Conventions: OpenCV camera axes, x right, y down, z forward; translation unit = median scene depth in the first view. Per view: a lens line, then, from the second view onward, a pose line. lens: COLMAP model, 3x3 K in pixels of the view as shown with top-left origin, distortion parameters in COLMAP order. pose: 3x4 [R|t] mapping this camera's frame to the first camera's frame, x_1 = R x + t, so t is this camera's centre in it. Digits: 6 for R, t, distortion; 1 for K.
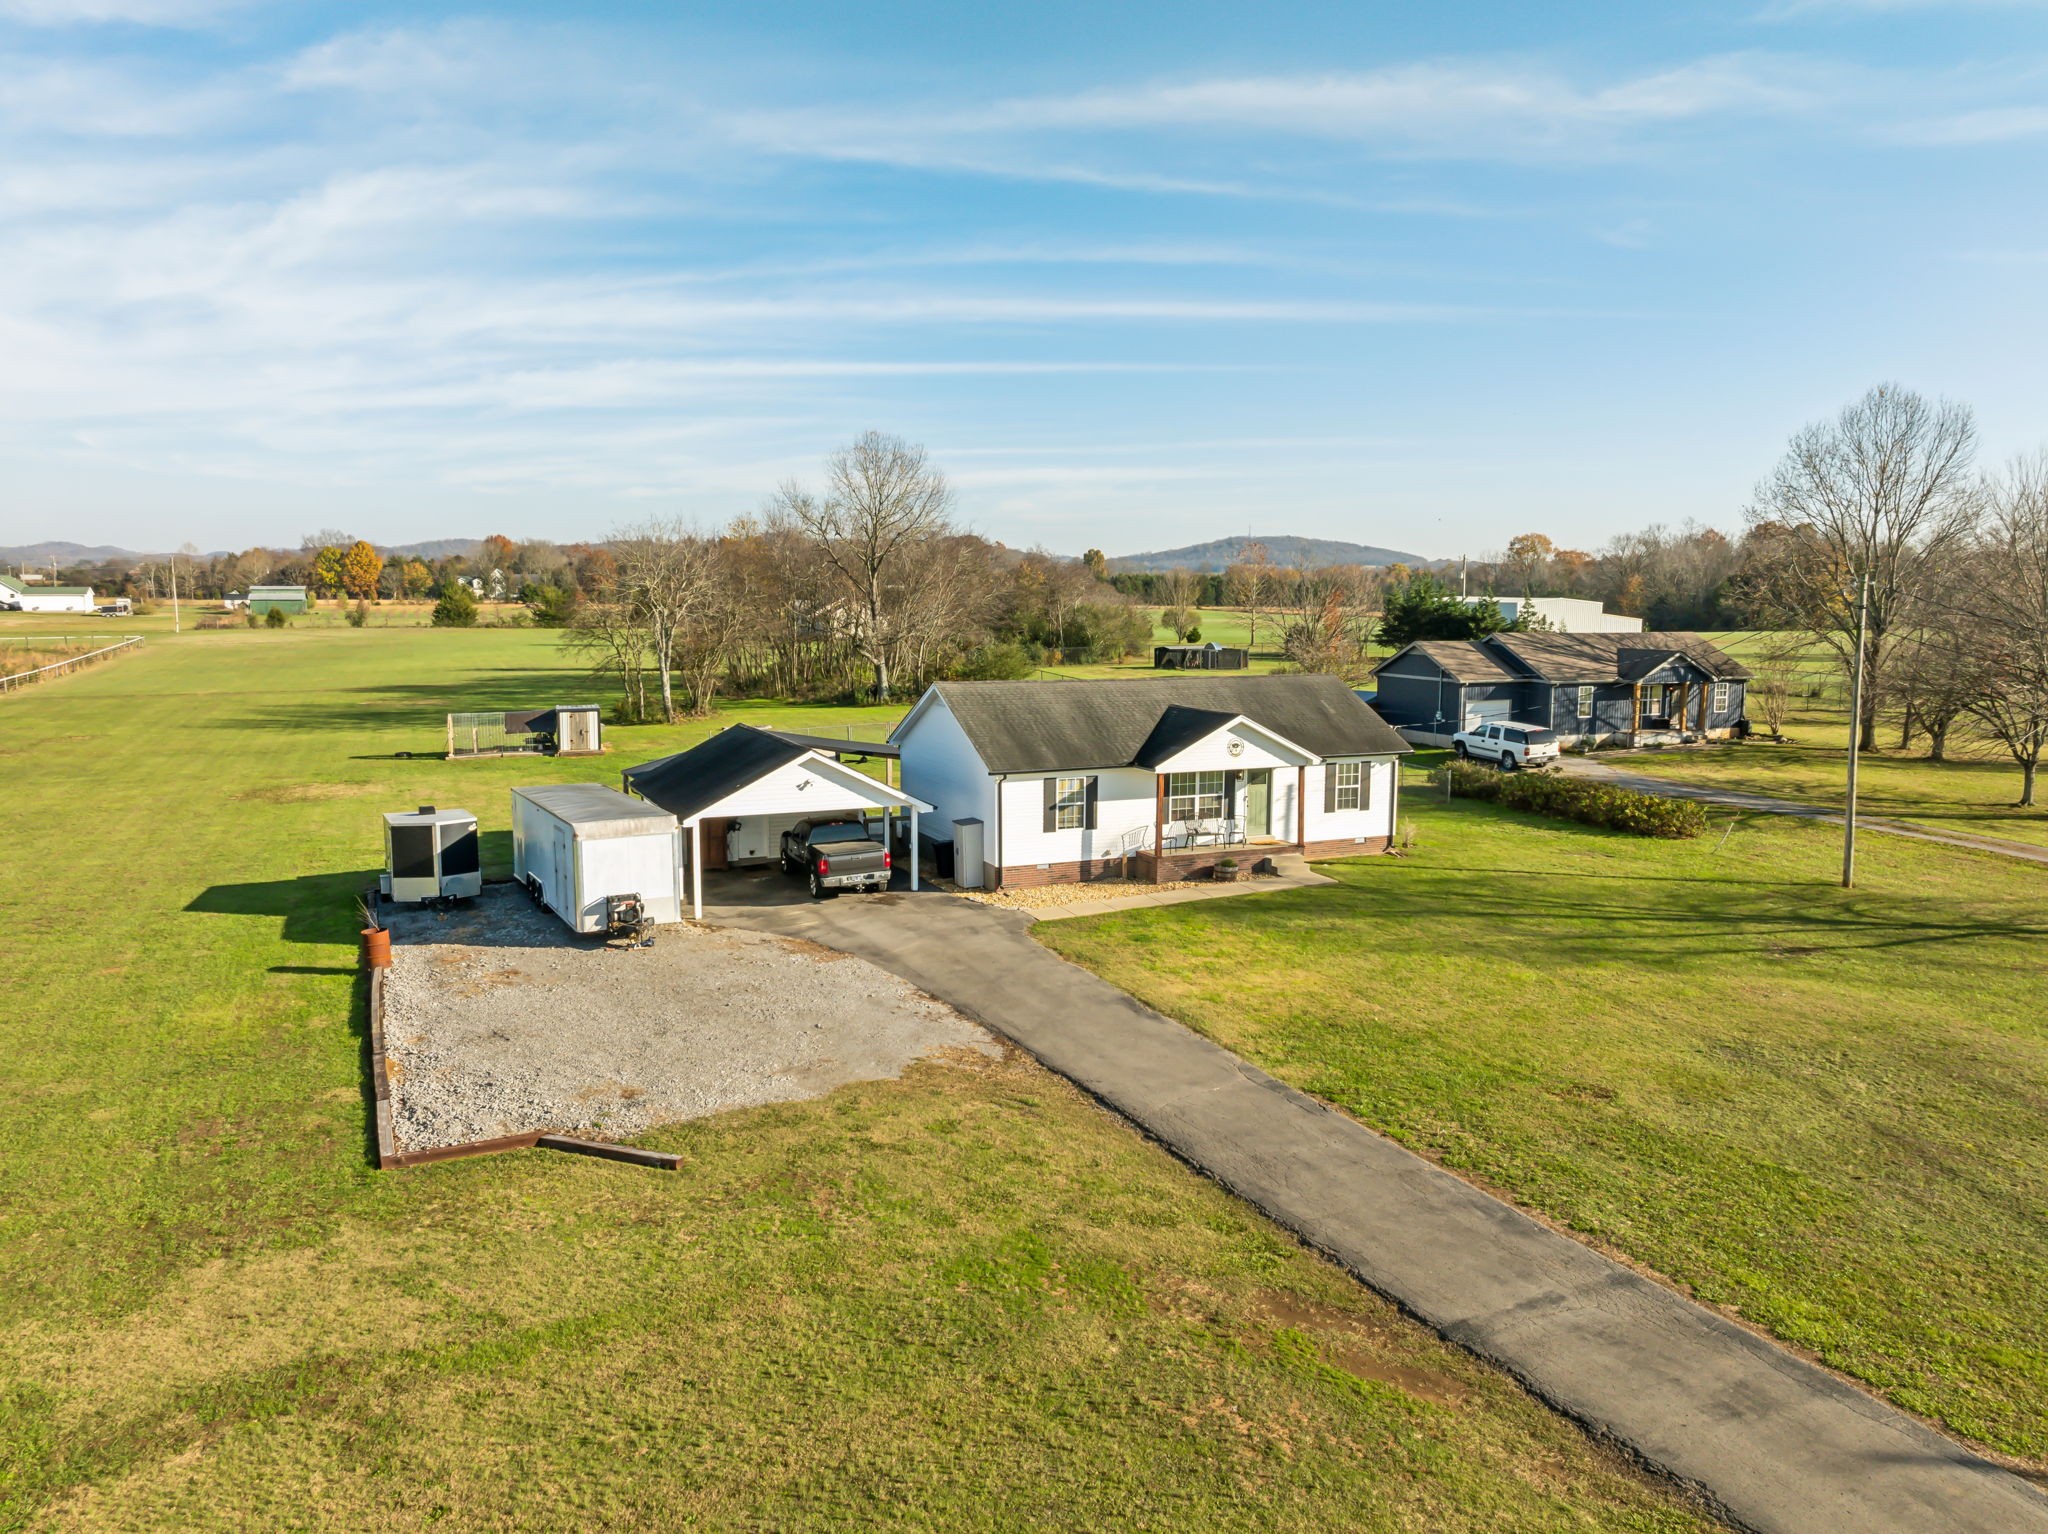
lens RADIAL K [[1448.2, 0, 1030.7], [0, 1448.2, 760.9], [0, 0, 1]] dist [-0.015052, -0.010561]
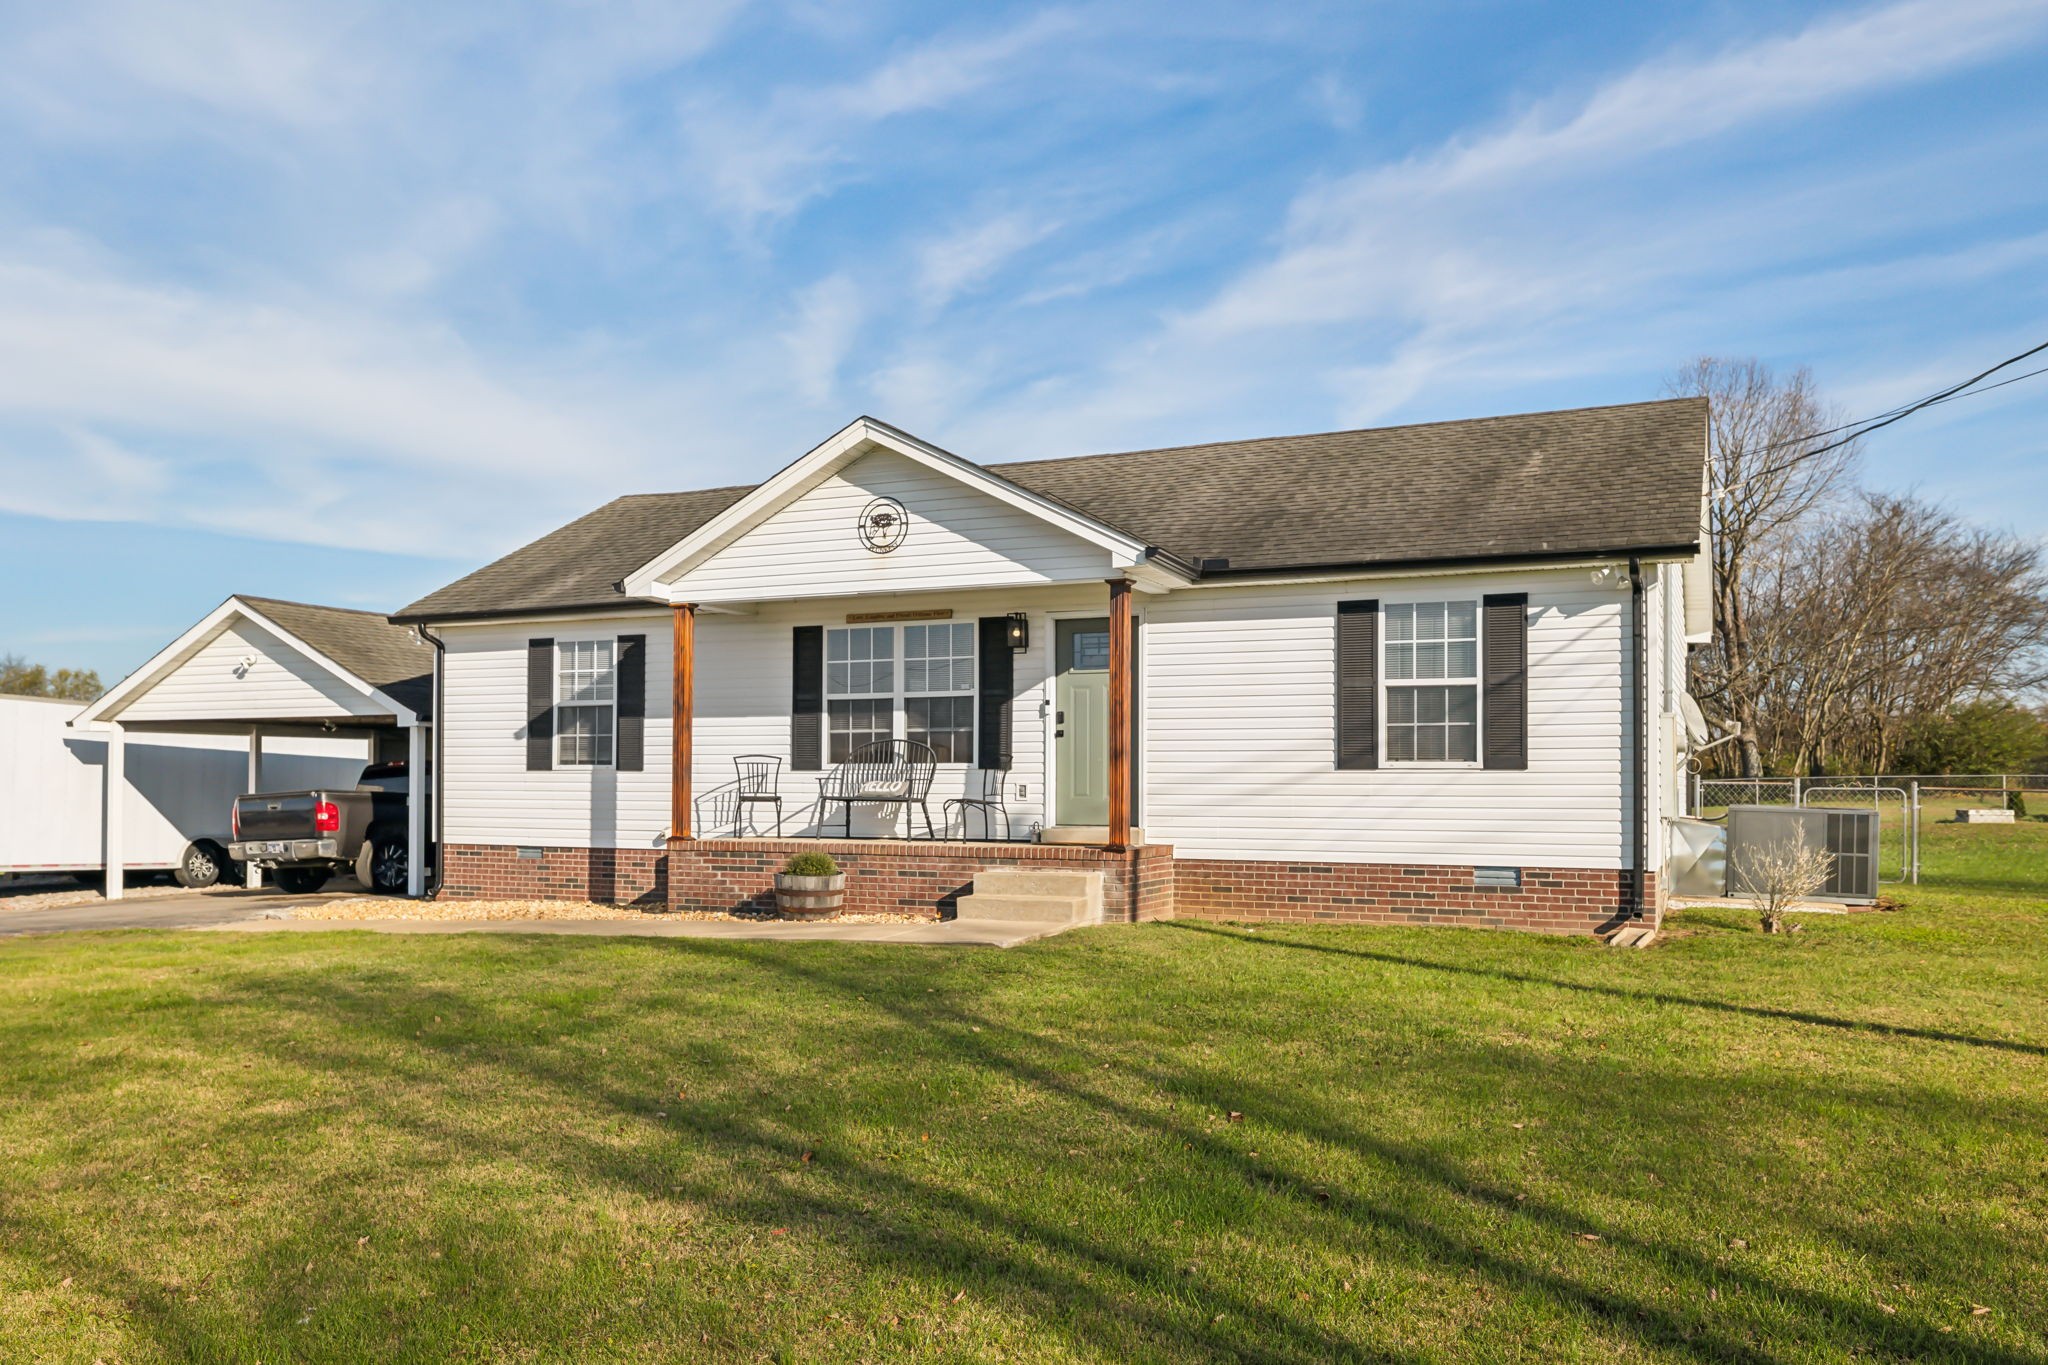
lens RADIAL K [[1538.2, 0, 1023.3], [0, 1538.2, 774.3], [0, 0, 1]] dist [0.005634, -0.004352]
pose [[0.654383, -0.010700, -0.756087, 0.432234], [-0.086082, 0.992345, -0.088547, 0.076131], [0.751247, 0.123029, 0.648453, 0.805466]]
